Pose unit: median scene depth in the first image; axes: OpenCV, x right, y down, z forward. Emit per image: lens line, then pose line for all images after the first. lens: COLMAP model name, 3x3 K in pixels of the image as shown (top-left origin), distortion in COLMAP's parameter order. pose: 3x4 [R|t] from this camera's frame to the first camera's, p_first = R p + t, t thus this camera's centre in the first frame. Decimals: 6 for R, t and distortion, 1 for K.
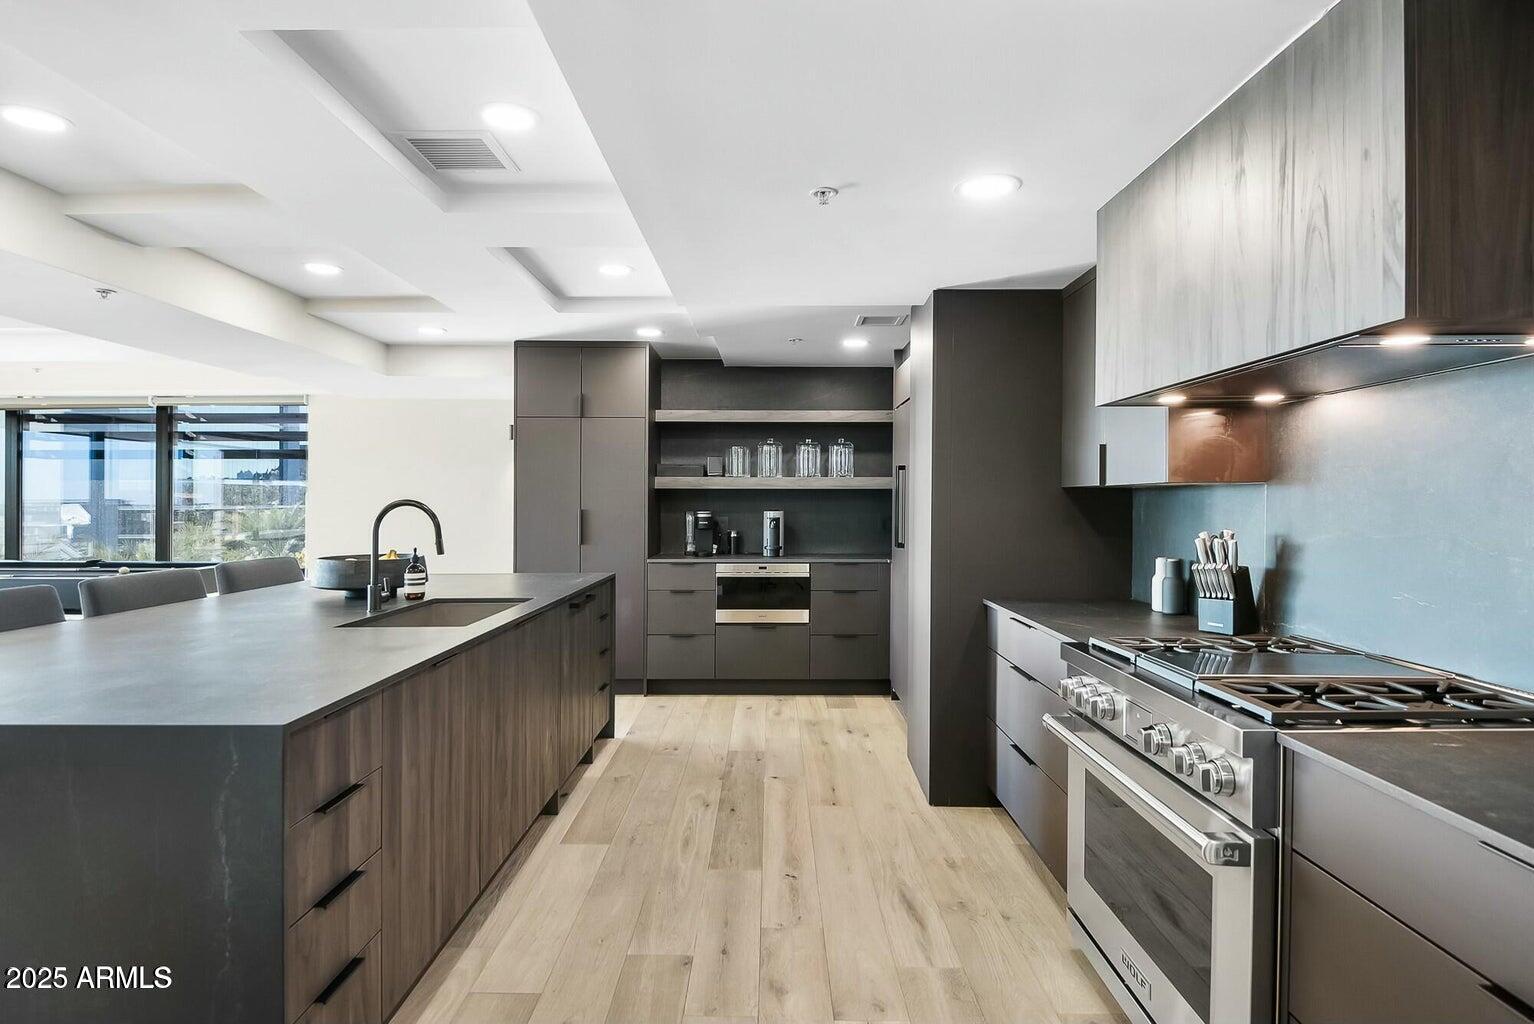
lens RADIAL K [[805.5, 0, 768.4], [0, 805.5, 504.7], [0, 0, 1]] dist [-0.006114, -0.000268]
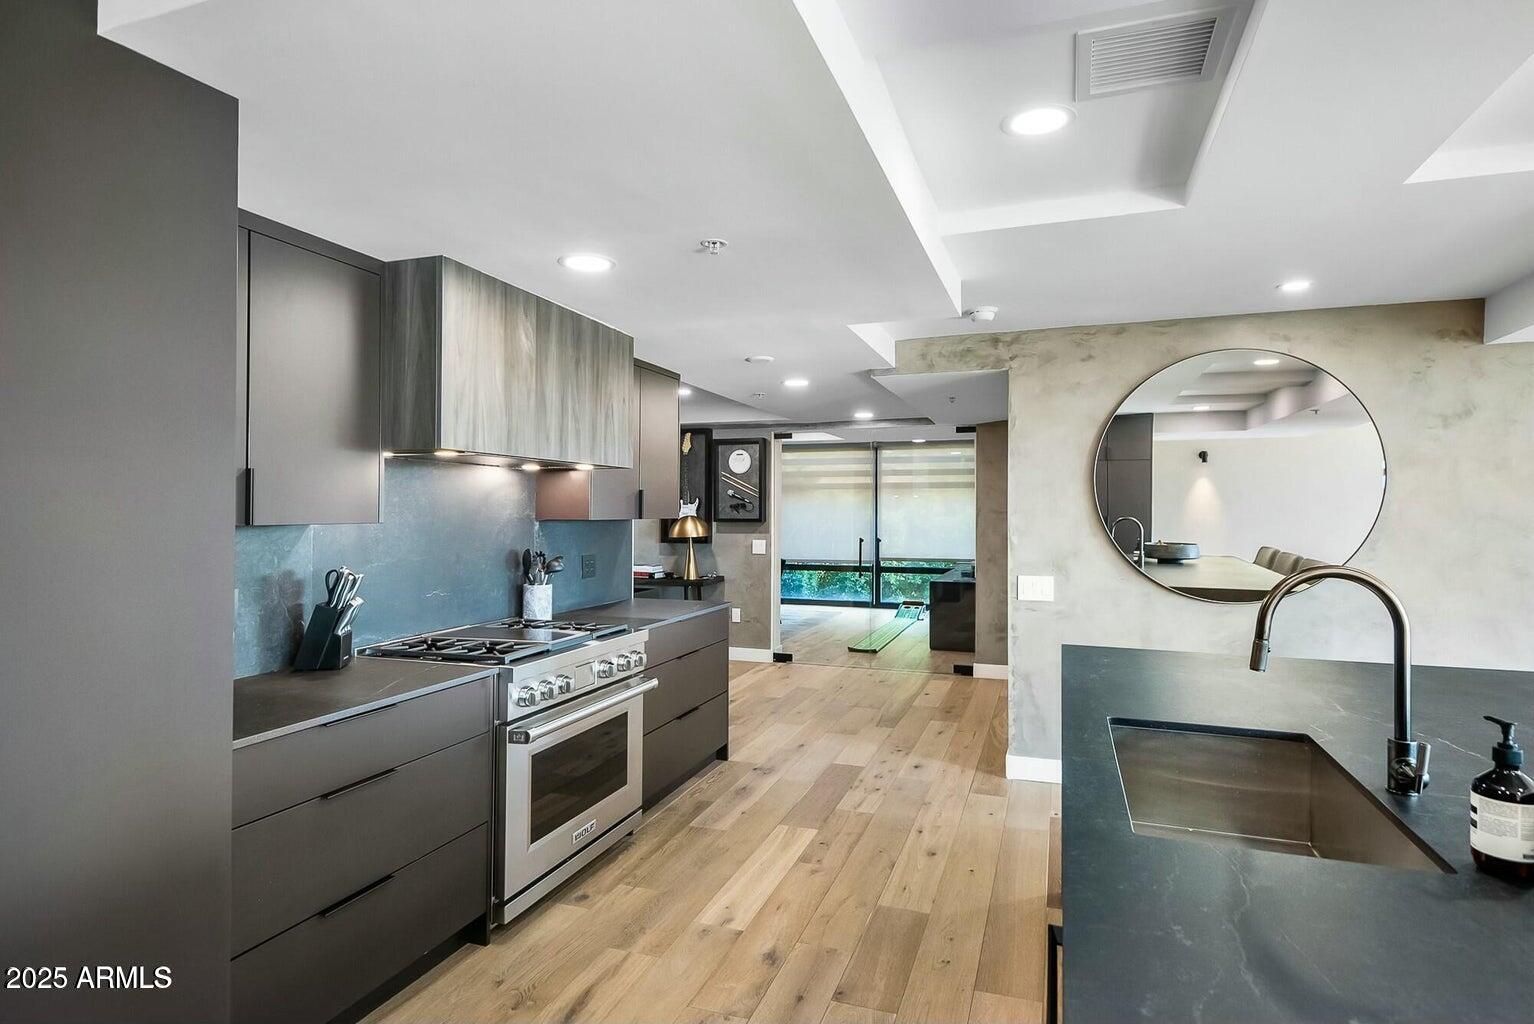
lens RADIAL K [[810.6, 0, 769.0], [0, 810.6, 507.1], [0, 0, 1]] dist [-0.013374, -0.000148]
pose [[-0.939823, -0.003059, 0.341648, -0.368511], [0.000685, 0.999941, 0.010839, -0.067860], [-0.341661, 0.010420, -0.939765, 1.995845]]
